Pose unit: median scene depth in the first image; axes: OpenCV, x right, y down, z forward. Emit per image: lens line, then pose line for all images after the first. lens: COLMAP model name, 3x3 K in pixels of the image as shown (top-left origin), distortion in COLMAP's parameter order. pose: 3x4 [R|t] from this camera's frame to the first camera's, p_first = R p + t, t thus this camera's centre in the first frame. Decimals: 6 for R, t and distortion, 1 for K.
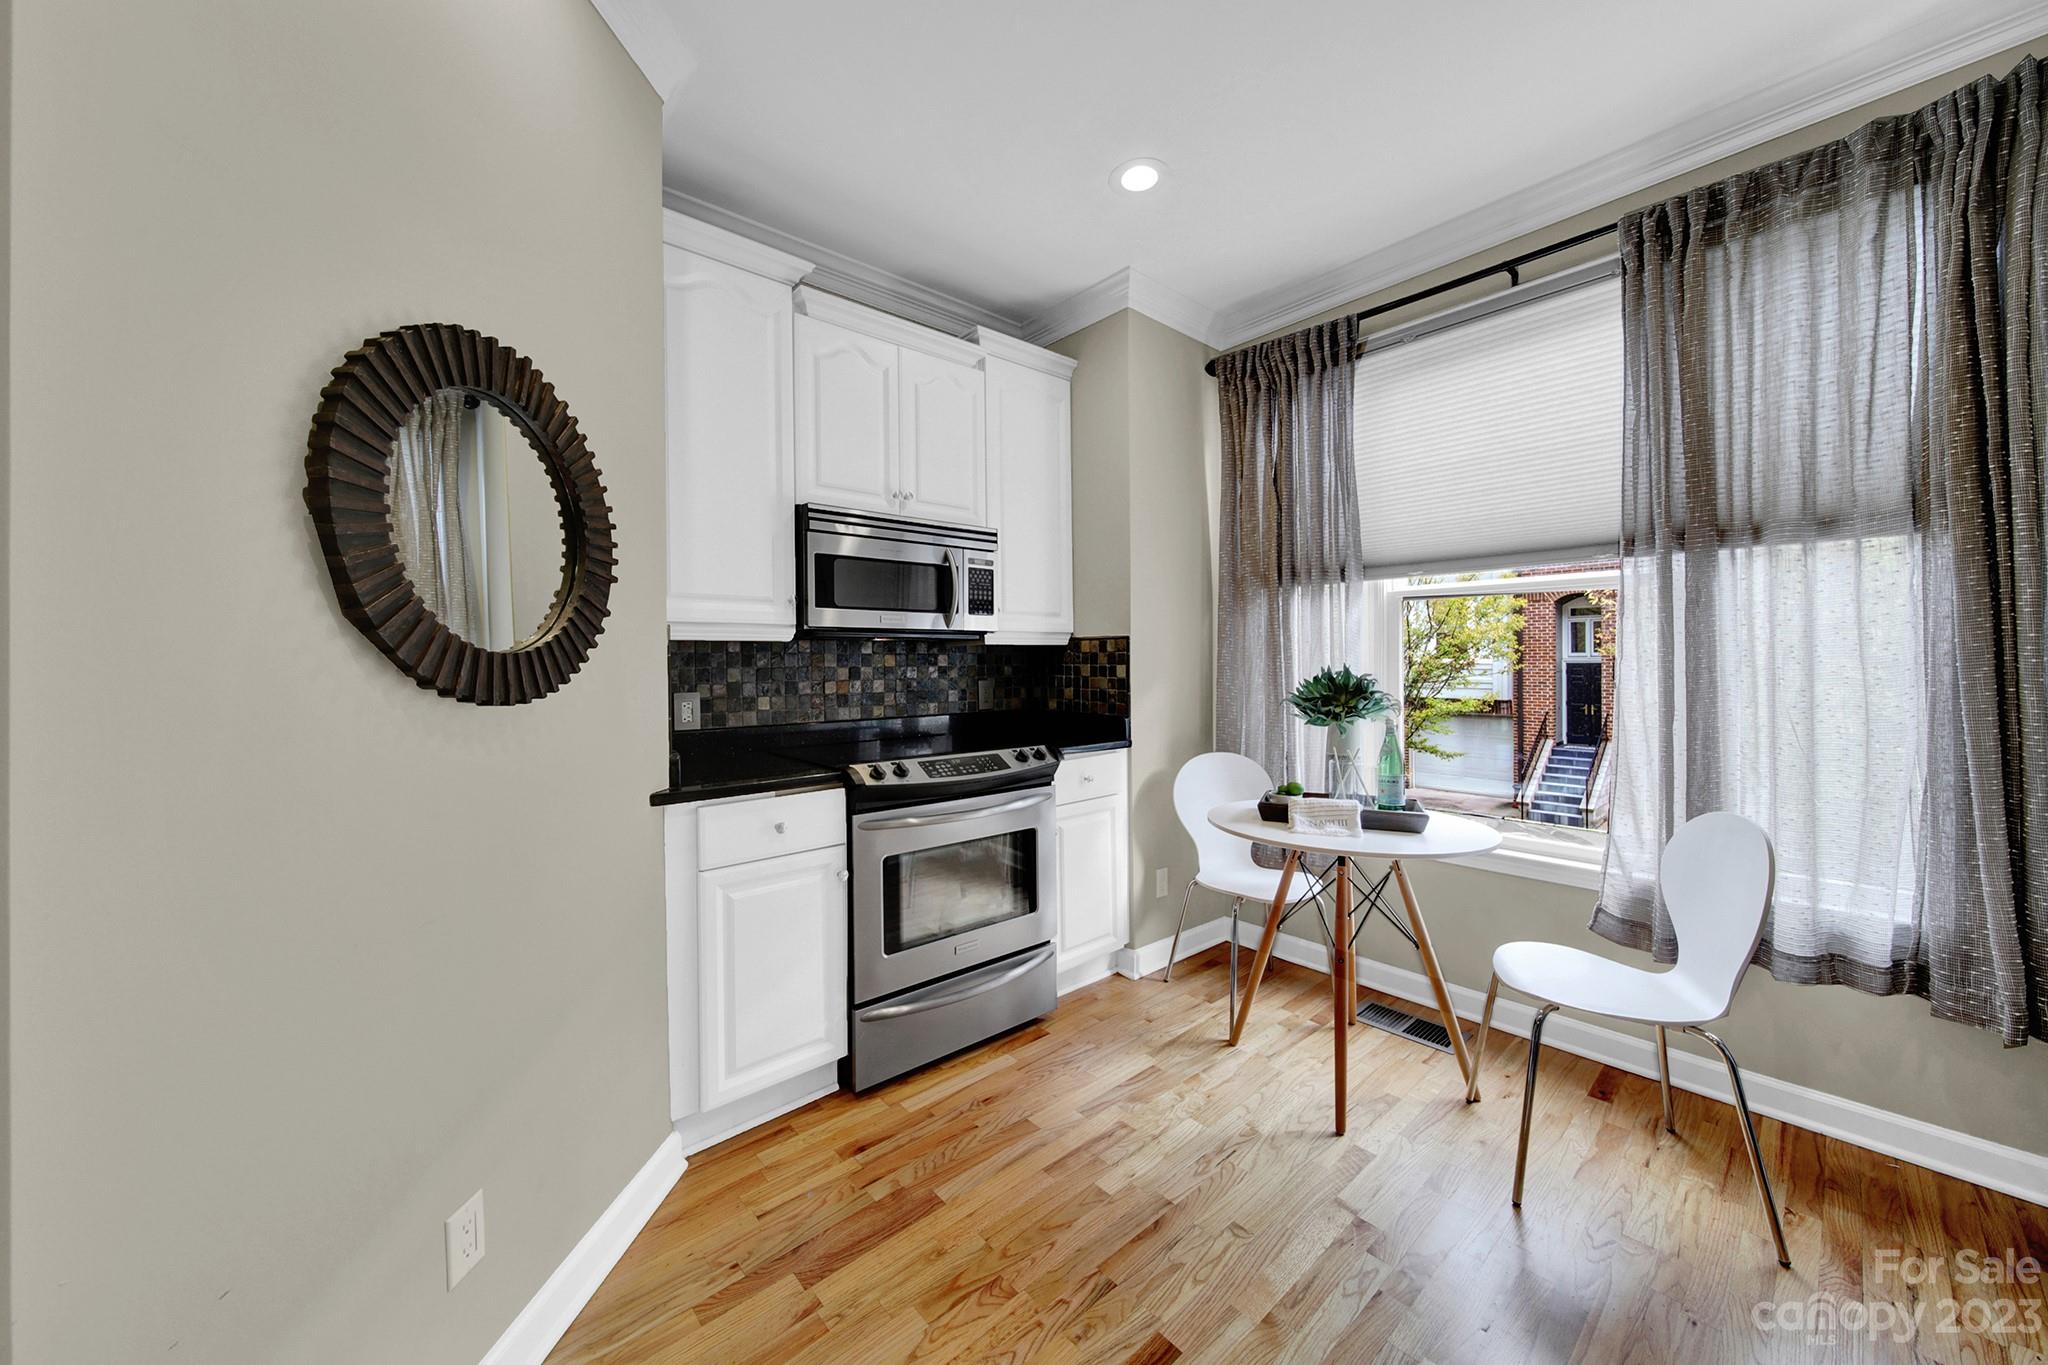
lens RADIAL K [[738.9, 0, 1022.3], [0, 738.9, 677.1], [0, 0, 1]] dist [-0.003062, 0.000017]
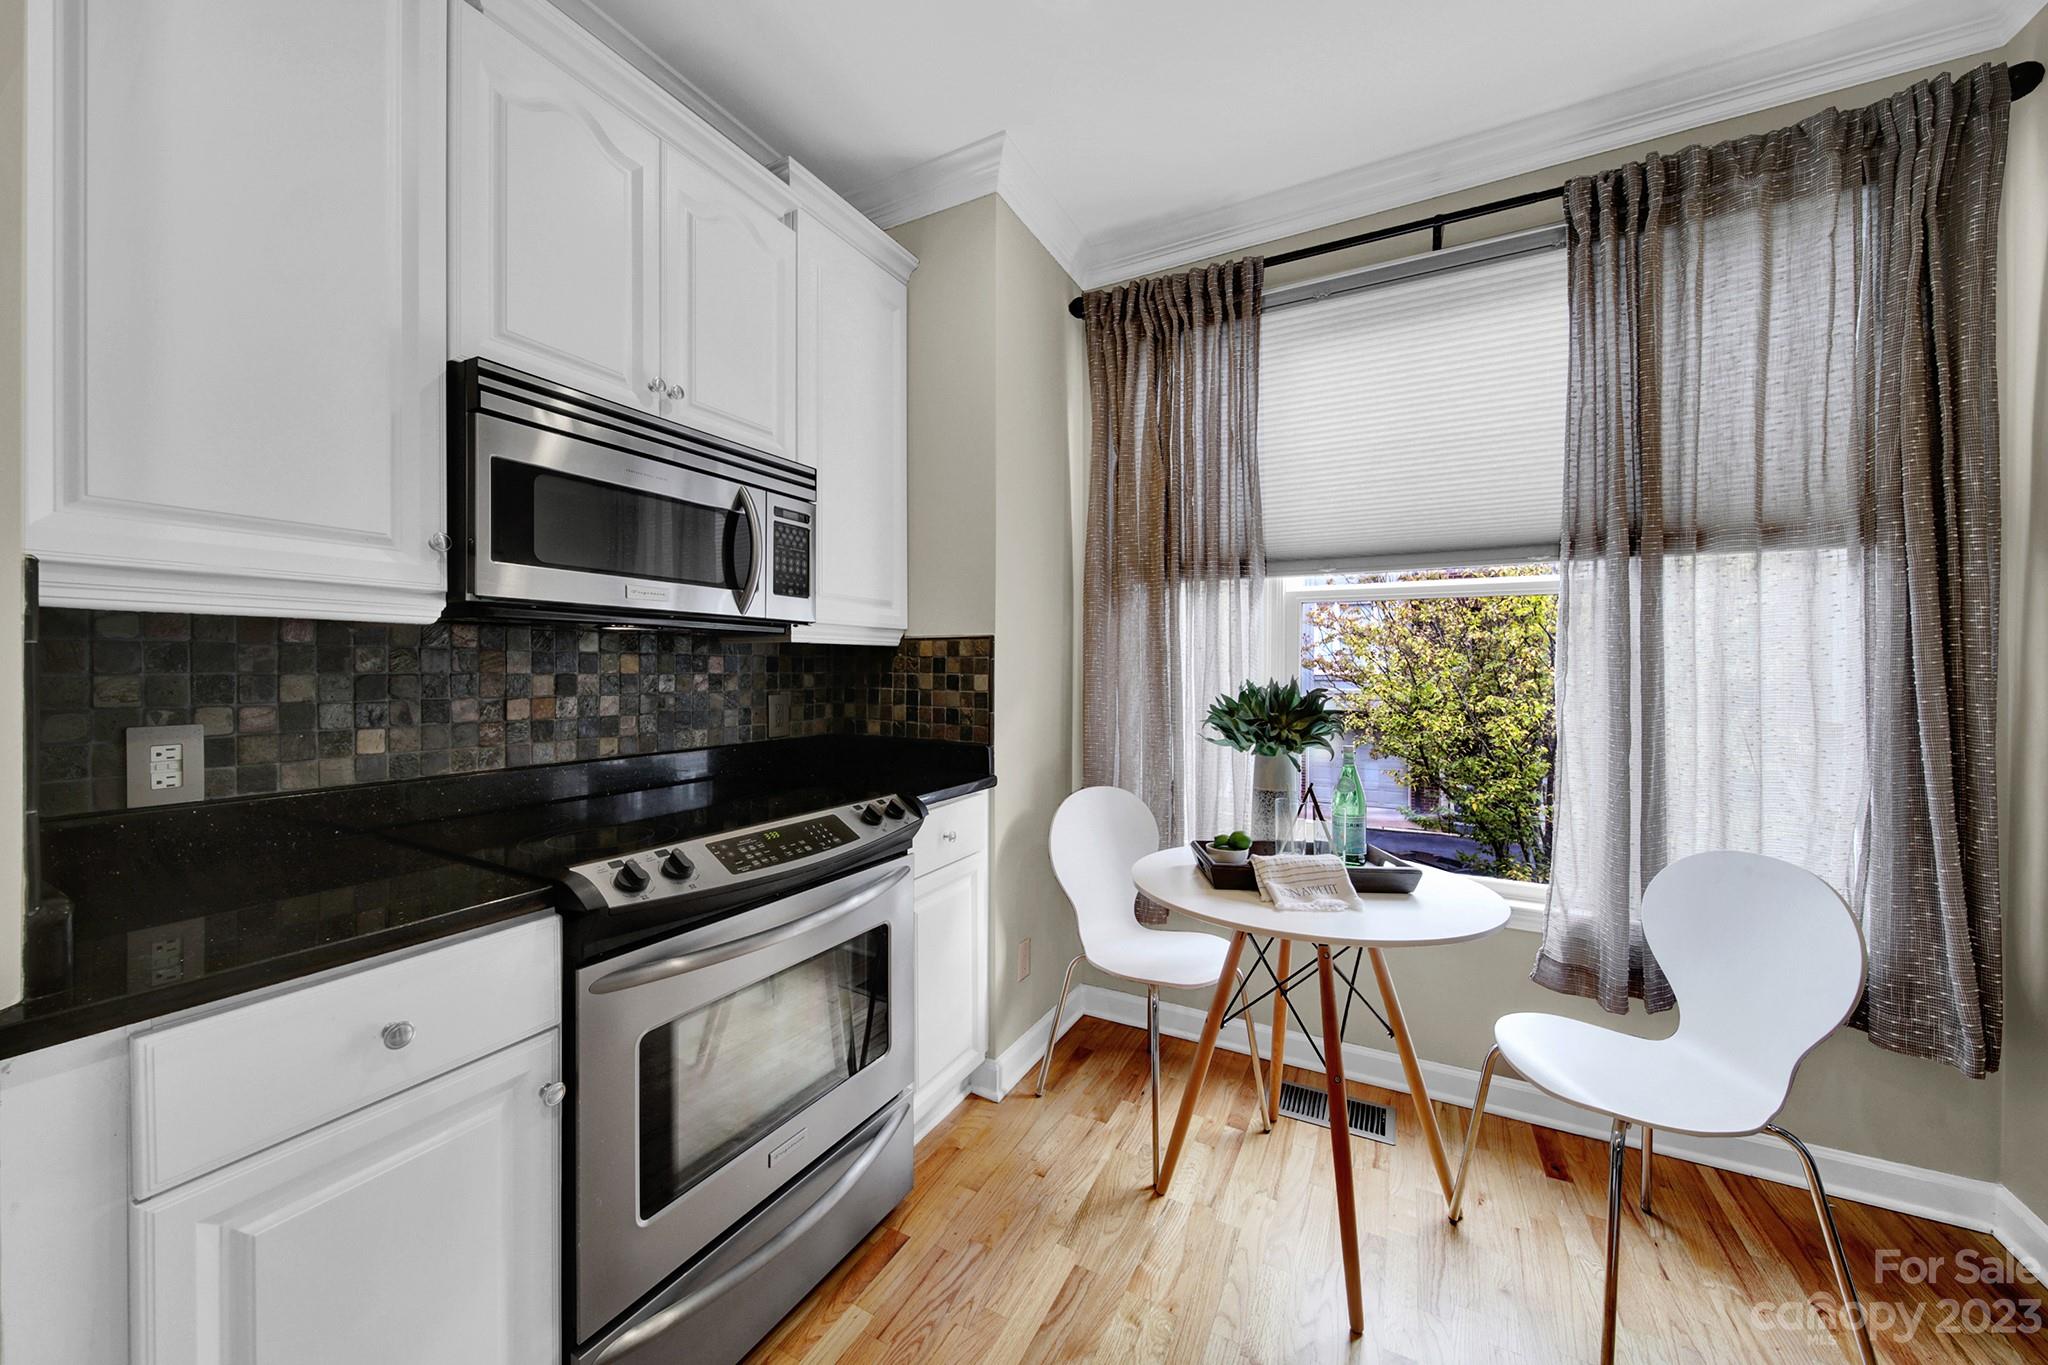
lens RADIAL K [[738.9, 0, 1025.2], [0, 738.9, 676.4], [0, 0, 1]] dist [-0.003062, 0.000017]
pose [[0.934230, 0.007675, 0.356588, -0.106438], [-0.003559, 0.999919, -0.012196, -0.006756], [-0.356653, 0.010124, 0.934182, 0.356430]]
